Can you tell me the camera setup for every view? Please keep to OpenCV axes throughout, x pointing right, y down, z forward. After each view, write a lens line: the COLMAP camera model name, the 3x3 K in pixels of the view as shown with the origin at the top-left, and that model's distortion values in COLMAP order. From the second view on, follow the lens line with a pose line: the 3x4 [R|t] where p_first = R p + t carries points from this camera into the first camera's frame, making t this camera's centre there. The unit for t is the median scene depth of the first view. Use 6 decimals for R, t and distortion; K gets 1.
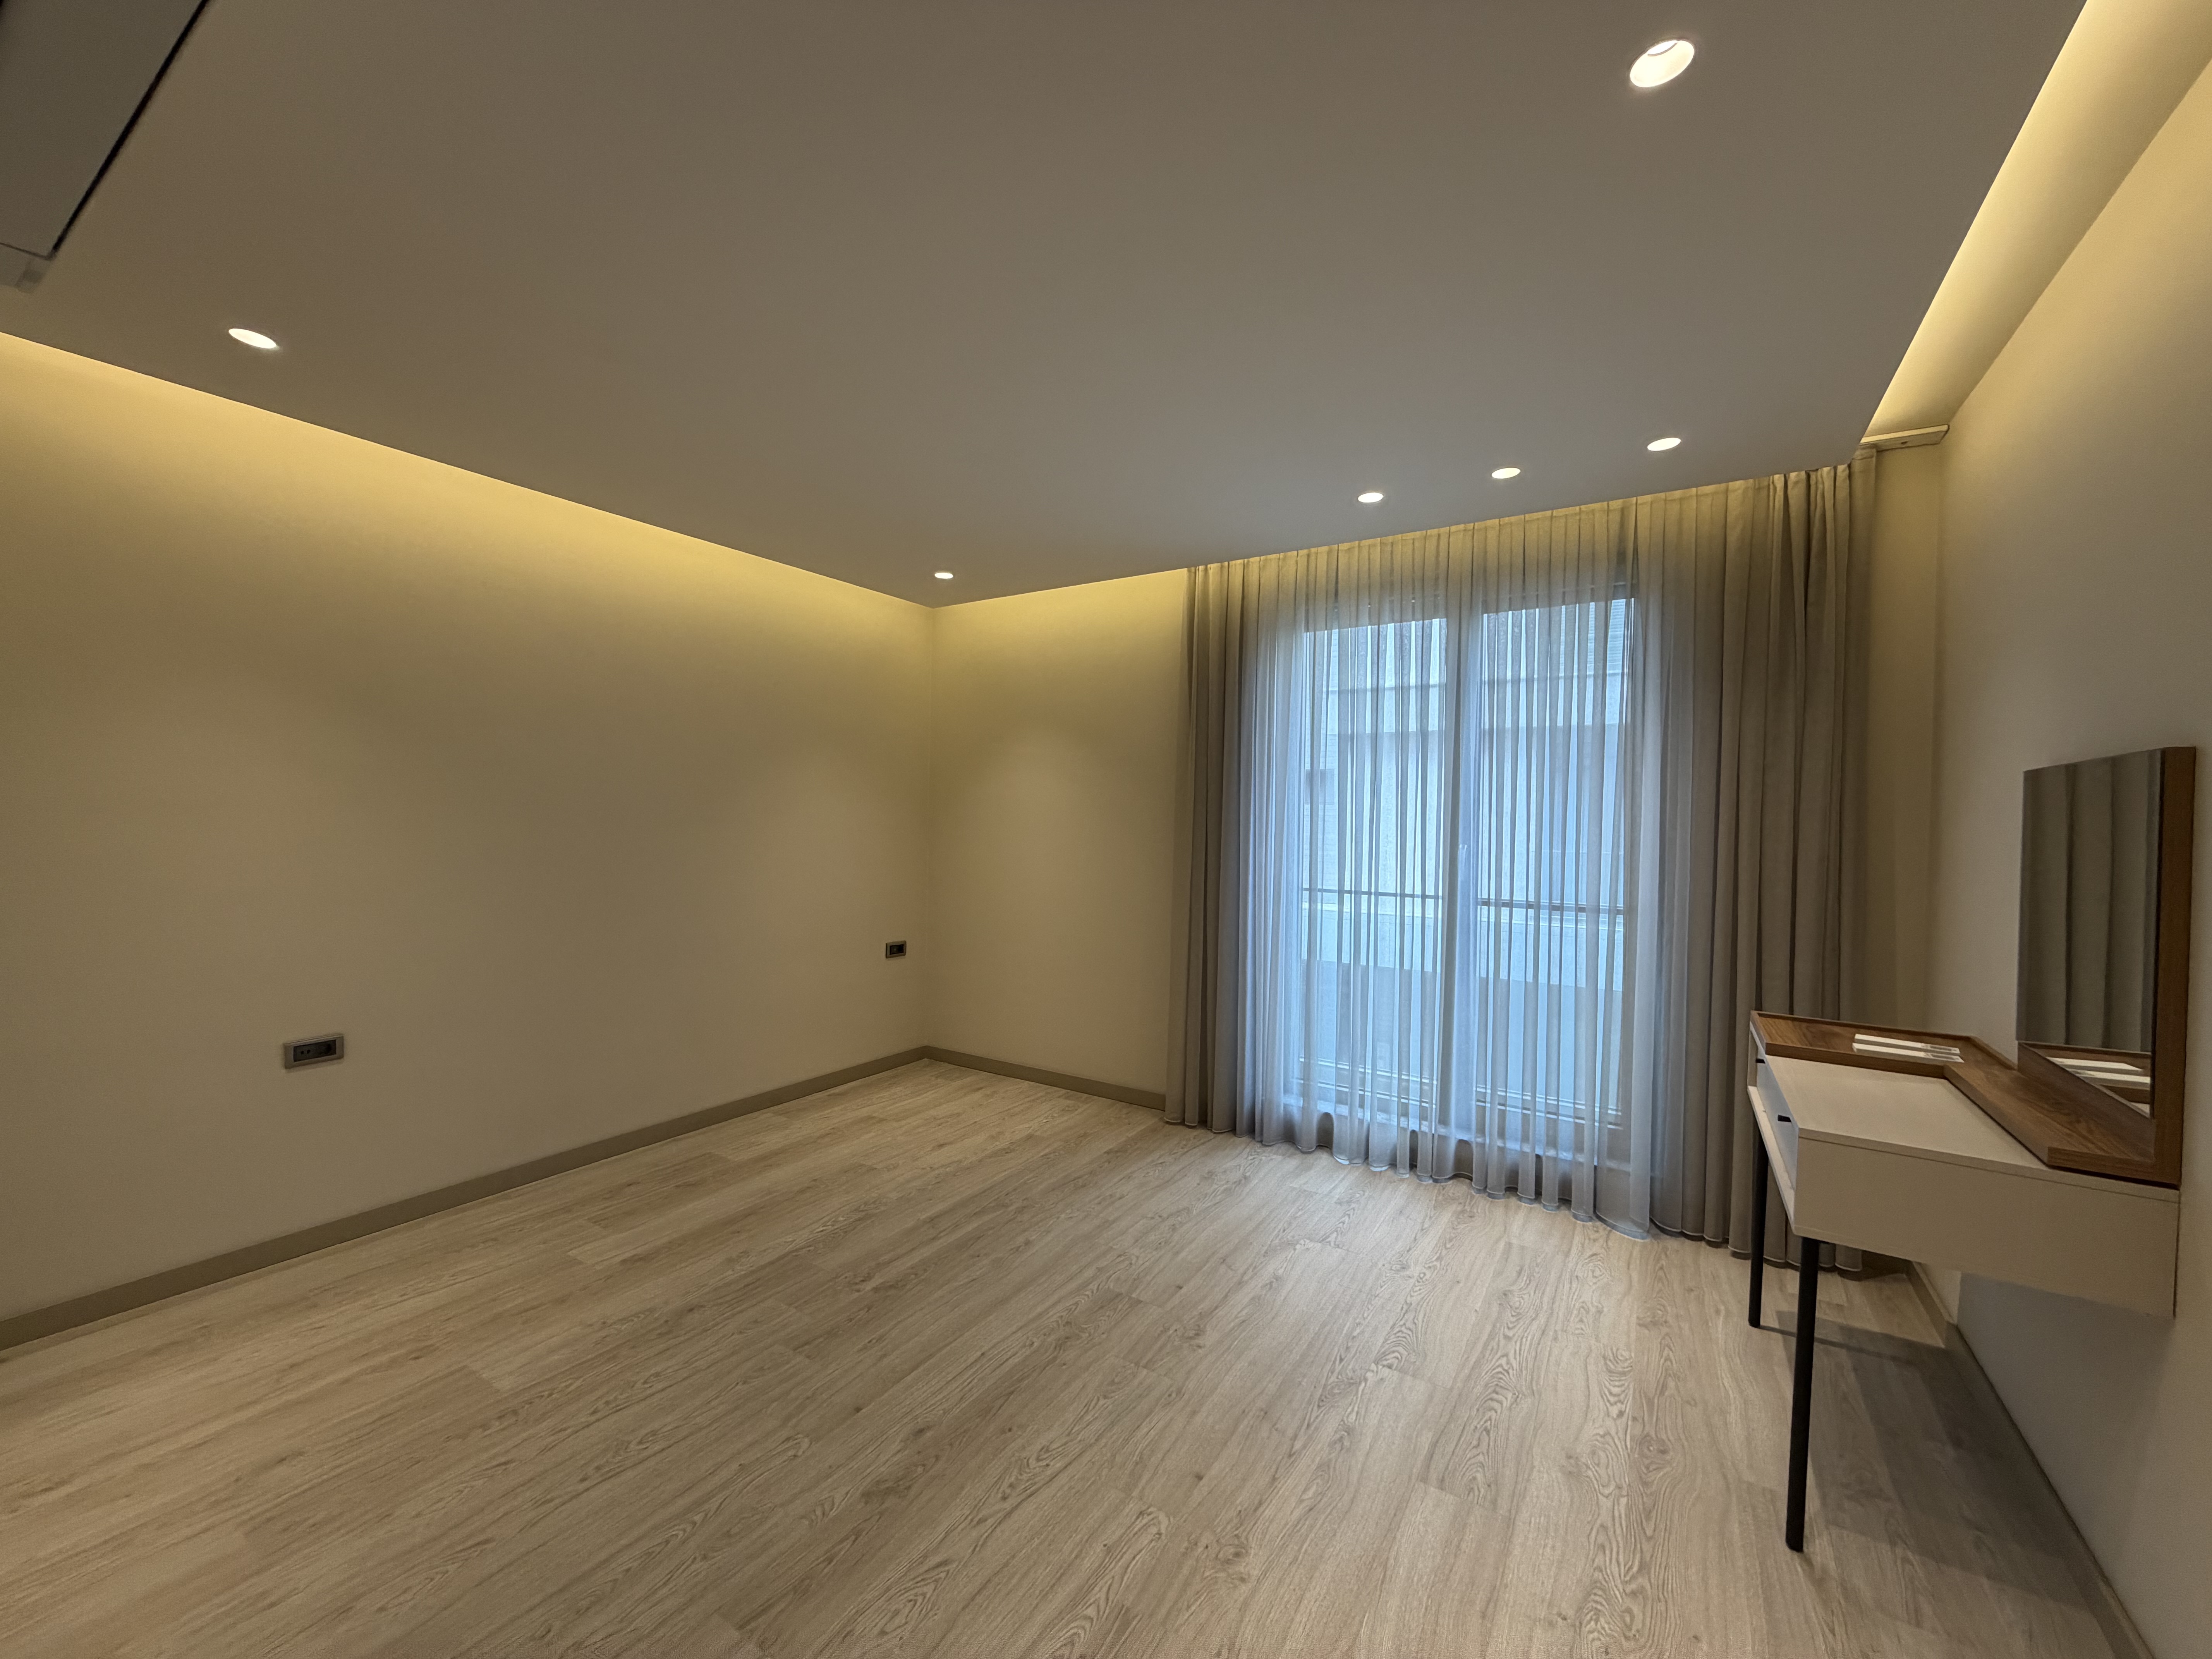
lens RADIAL K [[881.2, 0, 1102.2], [0, 881.2, 830.3], [0, 0, 1]] dist [0.001787, 0.000299]
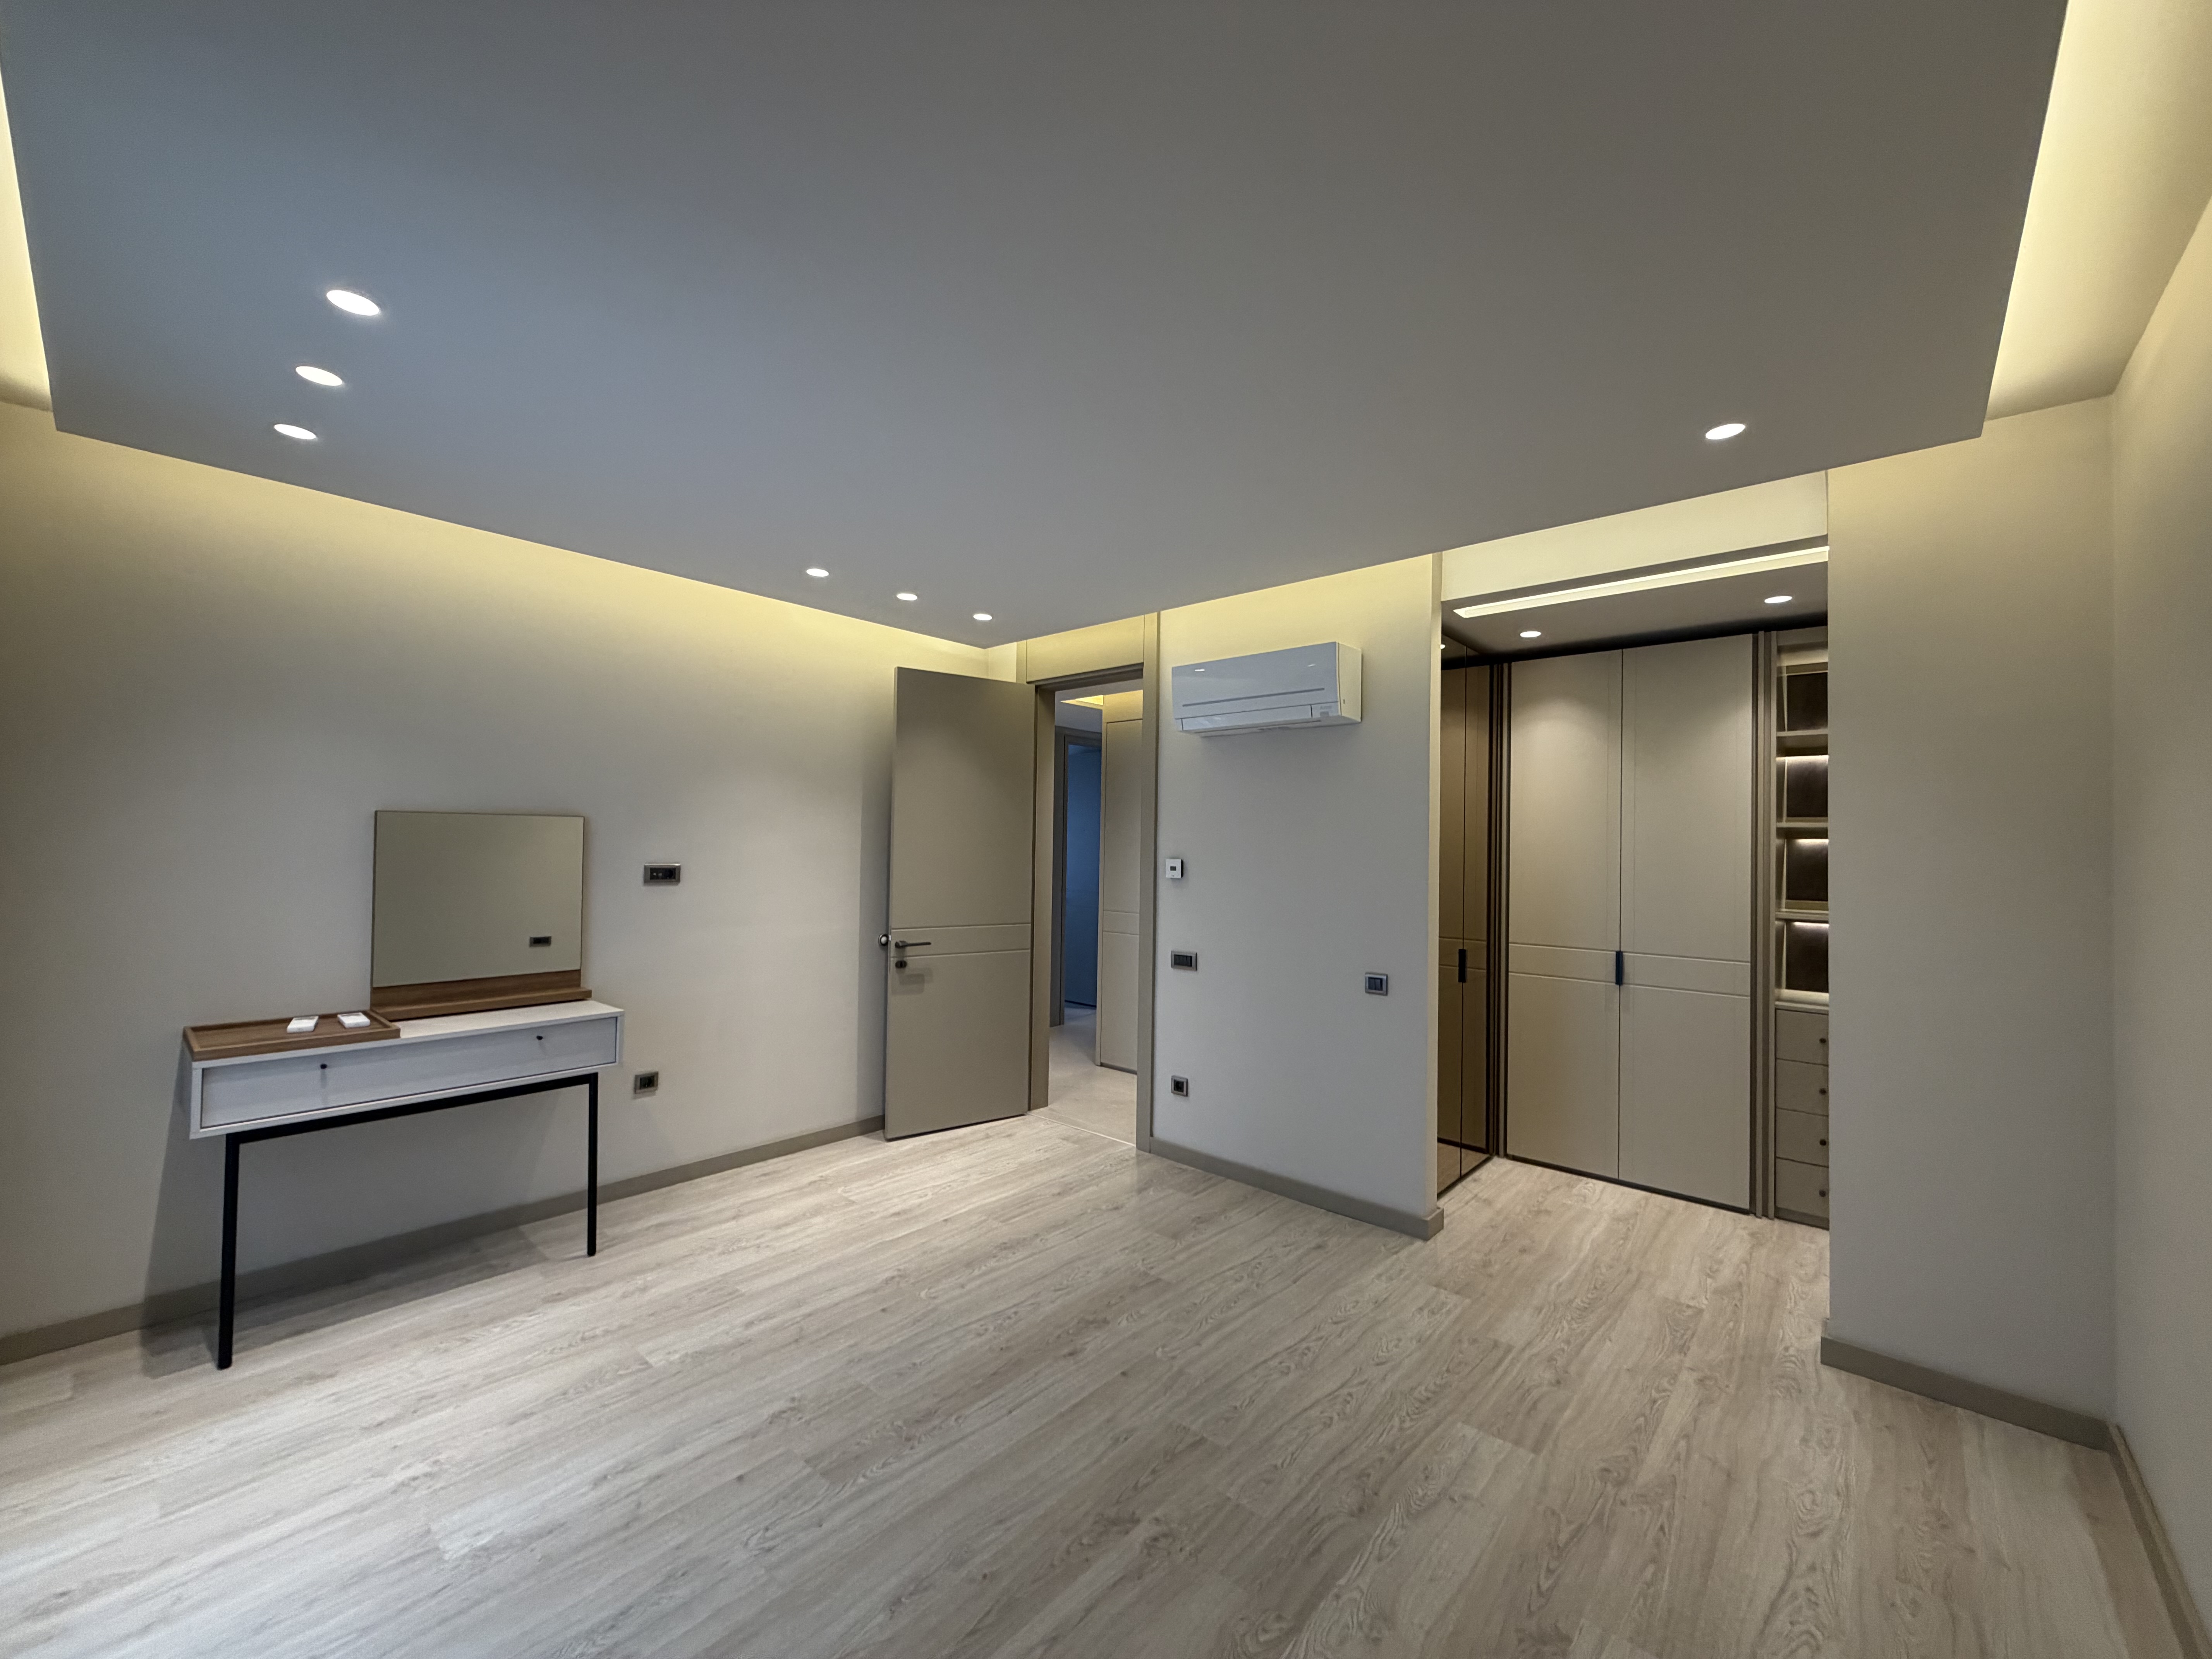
lens RADIAL K [[881.2, 0, 1102.2], [0, 881.2, 830.3], [0, 0, 1]] dist [0.001787, 0.000299]
pose [[-0.987041, -0.026574, 0.158254, -0.273462], [-0.027418, 0.999619, -0.003154, -0.039574], [-0.158110, -0.007452, -0.987393, 1.429247]]
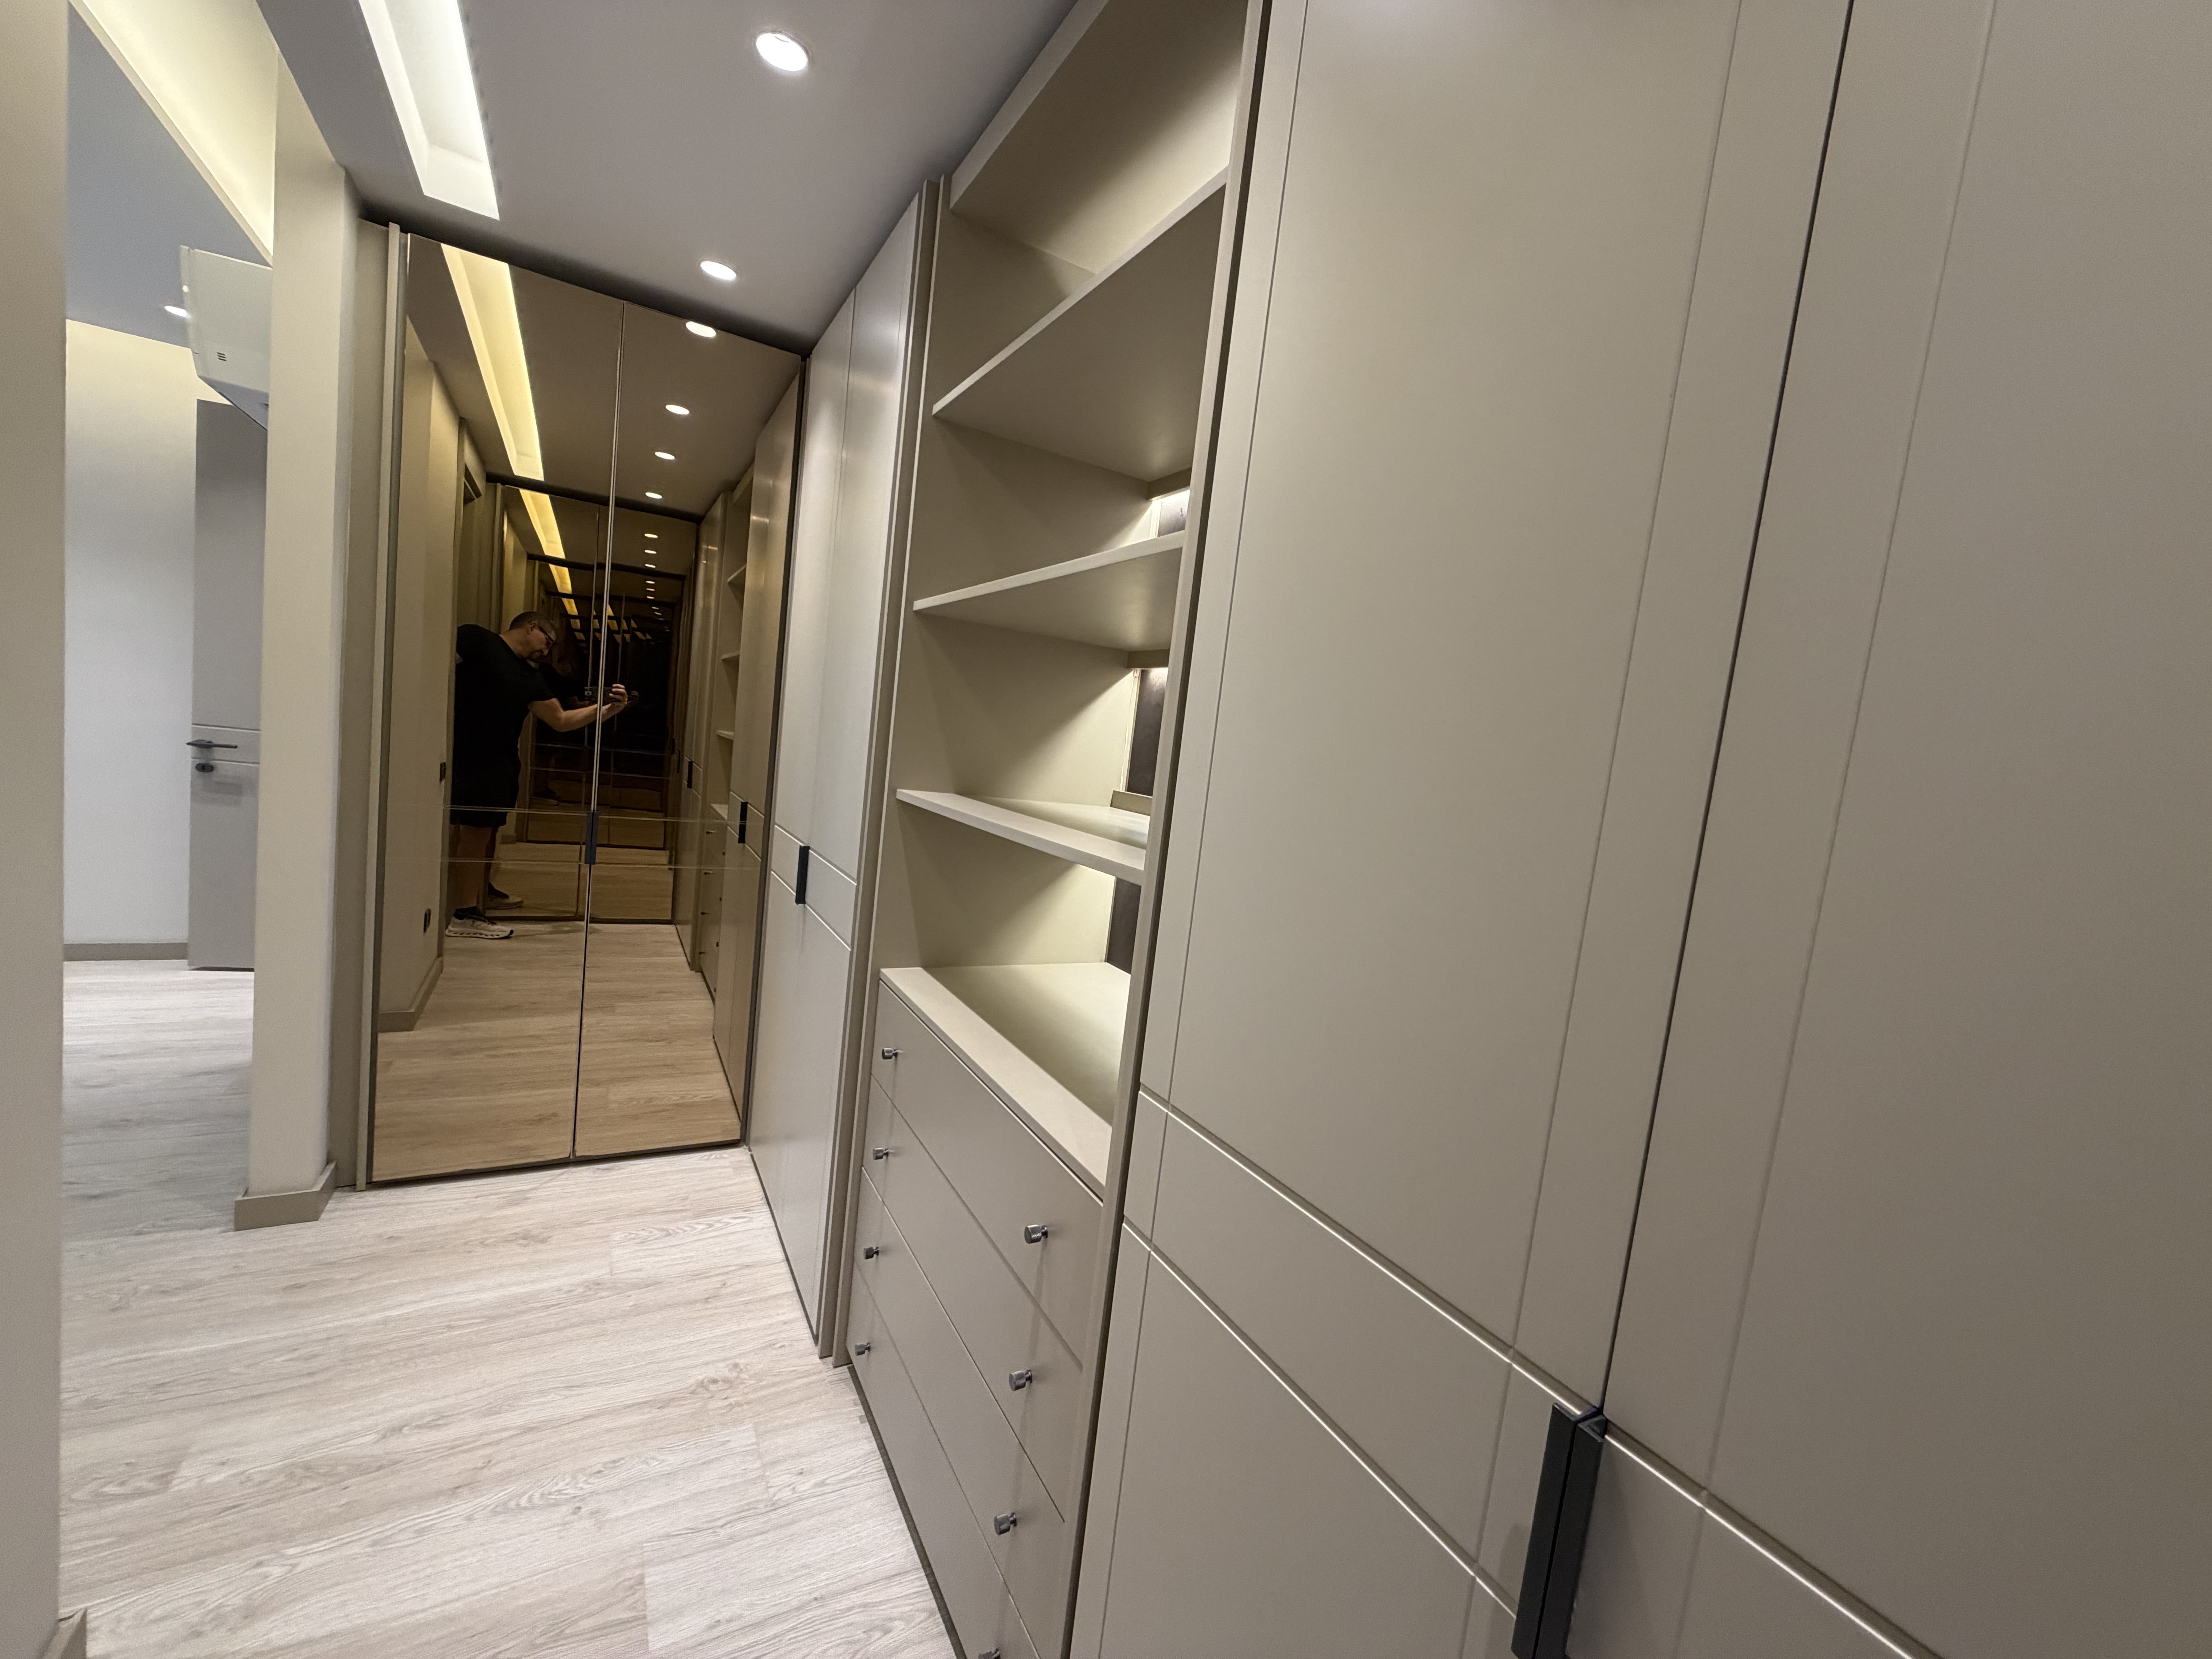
lens RADIAL K [[881.2, 0, 1102.2], [0, 881.2, 830.3], [0, 0, 1]] dist [0.001787, 0.000299]
pose [[-0.877210, -0.156871, 0.453757, -1.327716], [-0.118339, 0.986602, 0.112308, -0.014609], [-0.465295, 0.044821, -0.884020, 0.600674]]
